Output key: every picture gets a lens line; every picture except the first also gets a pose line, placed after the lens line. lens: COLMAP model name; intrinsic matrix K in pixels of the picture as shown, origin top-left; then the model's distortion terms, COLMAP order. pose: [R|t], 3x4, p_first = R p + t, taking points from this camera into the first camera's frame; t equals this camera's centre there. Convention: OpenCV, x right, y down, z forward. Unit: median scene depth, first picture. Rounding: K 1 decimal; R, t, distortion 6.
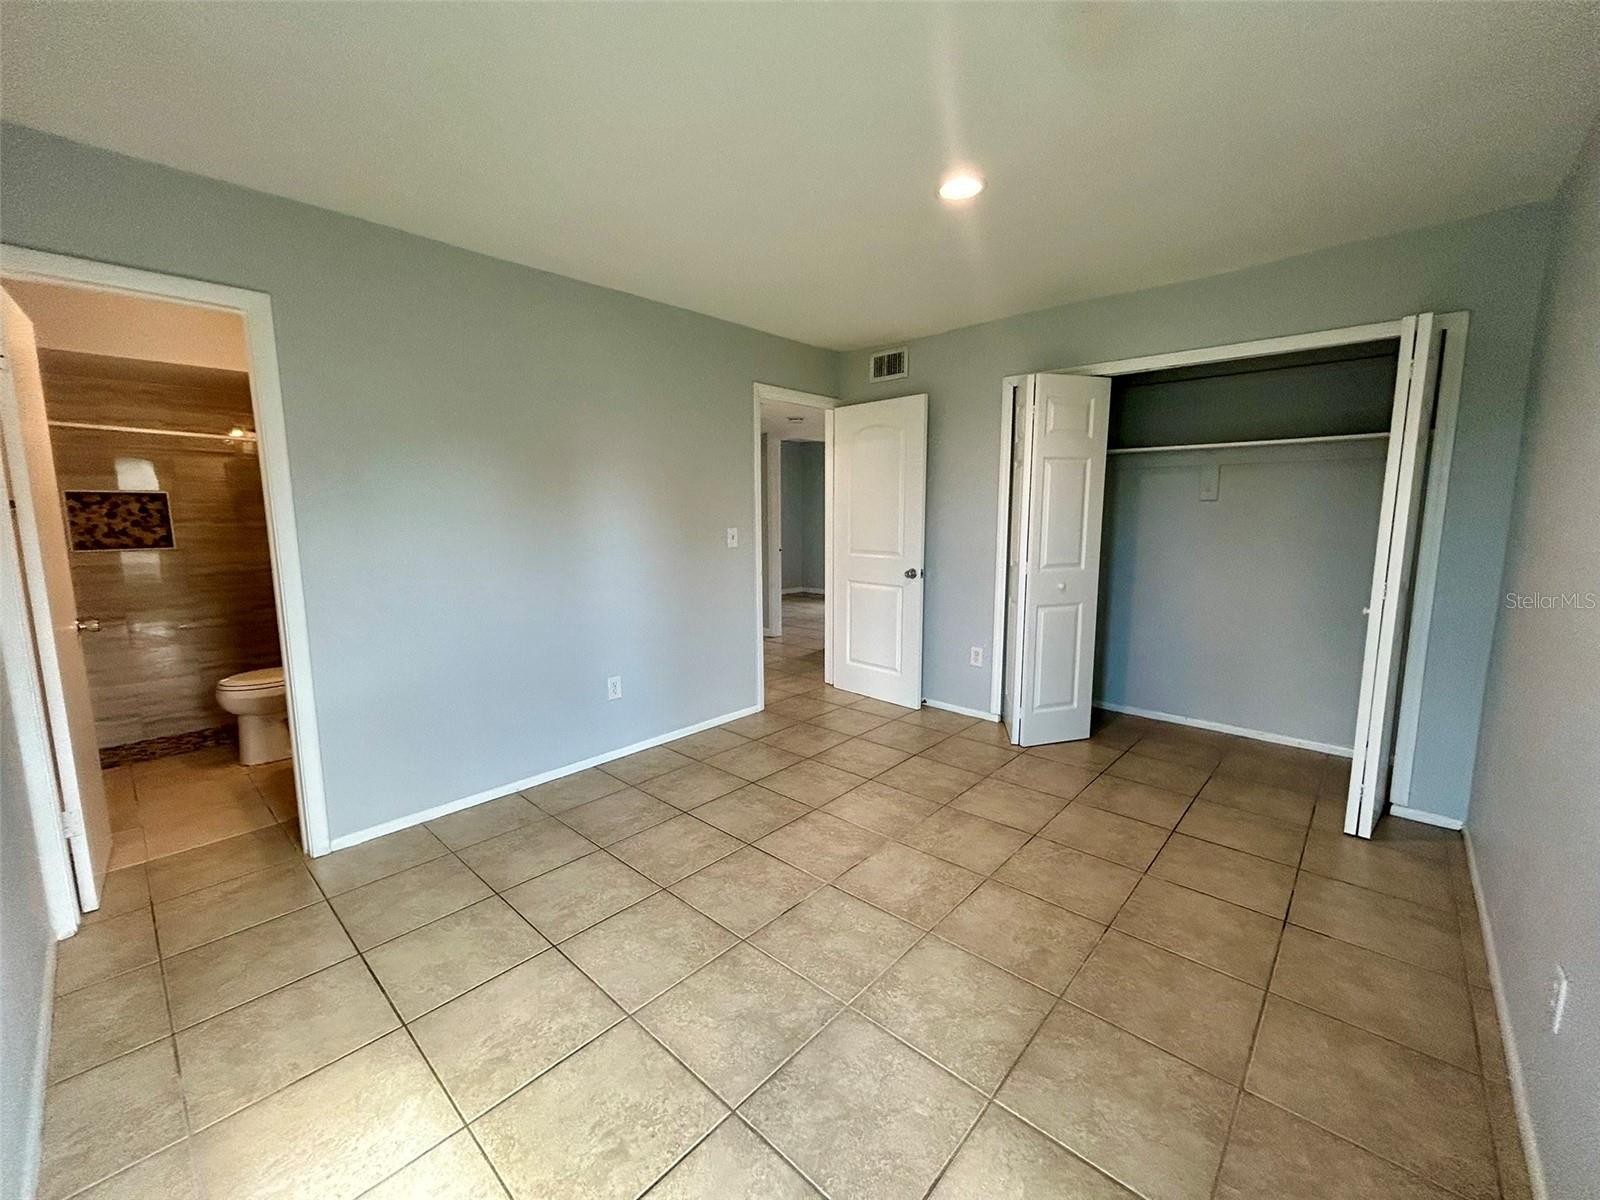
lens RADIAL K [[646.4, 0, 798.9], [0, 646.4, 603.1], [0, 0, 1]] dist [0.000013, 0.000096]
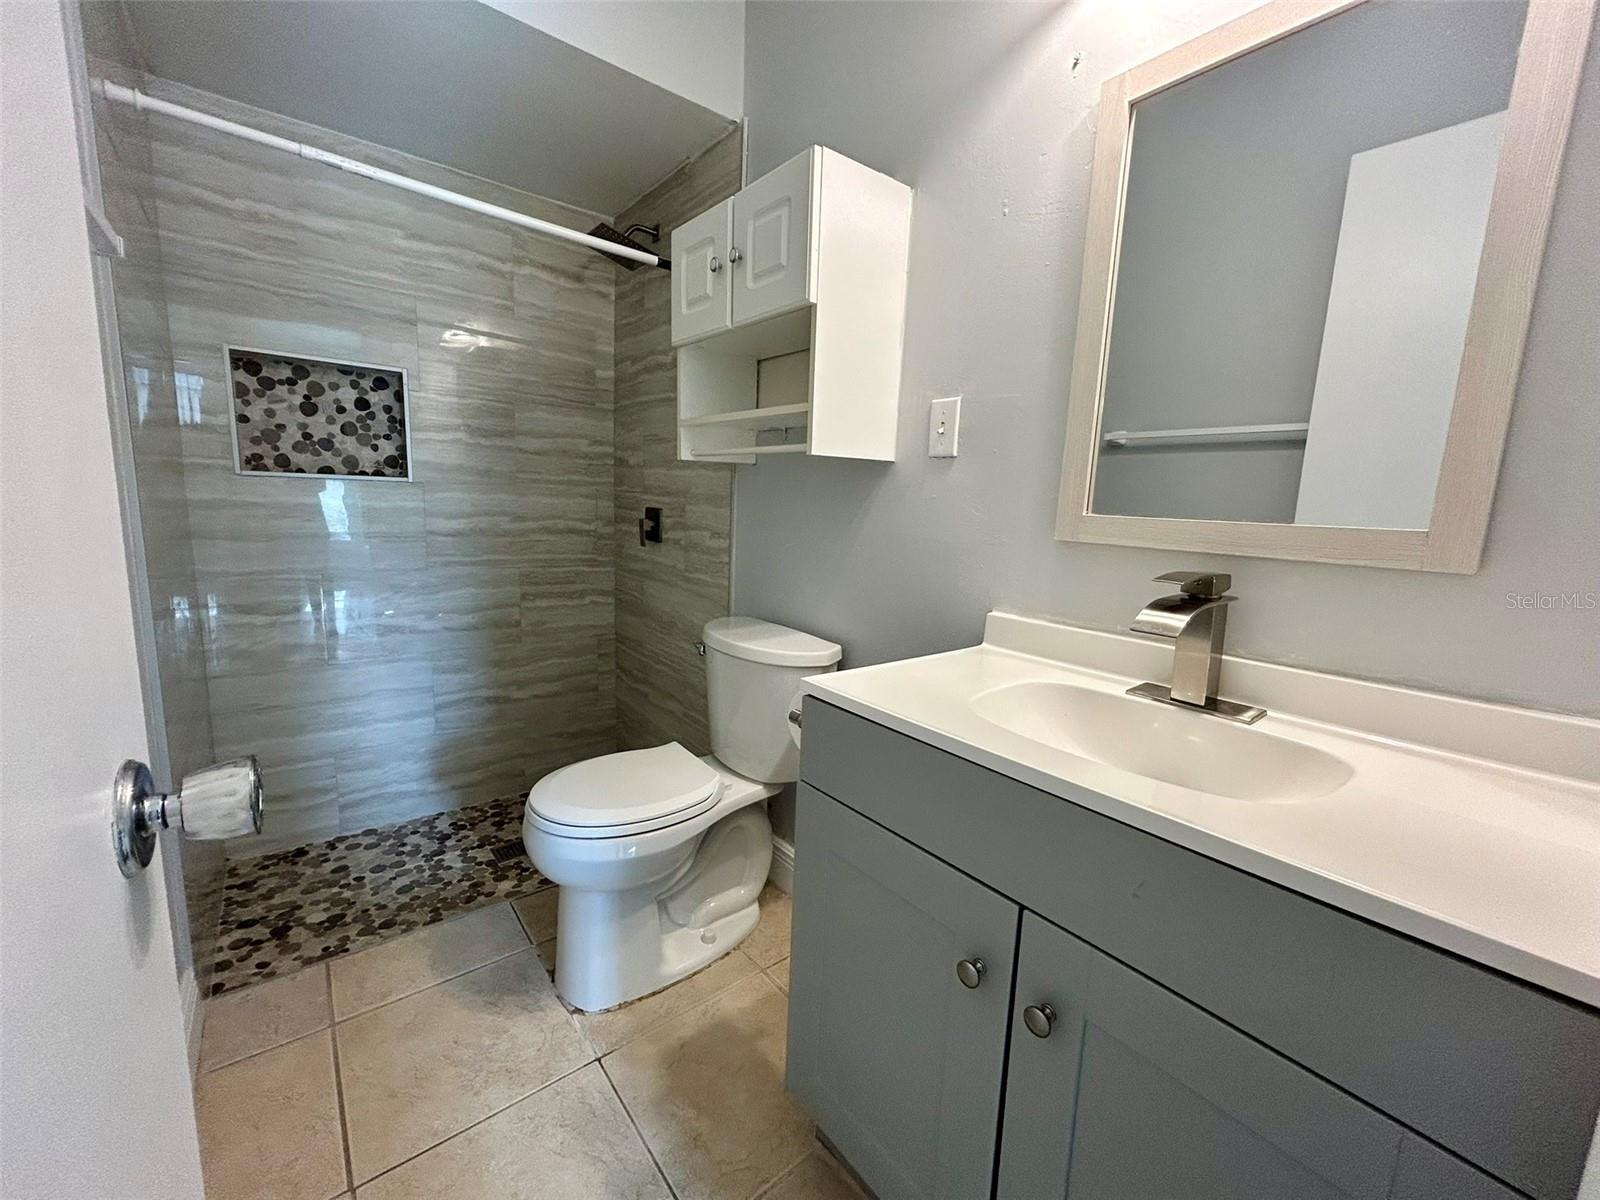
lens RADIAL K [[646.4, 0, 801.4], [0, 646.4, 597.0], [0, 0, 1]] dist [0.000013, 0.000096]
pose [[0.988226, 0.068176, -0.136972, -0.586006], [-0.065622, 0.997578, 0.023081, -0.023842], [0.138214, -0.013821, 0.990306, 0.534279]]
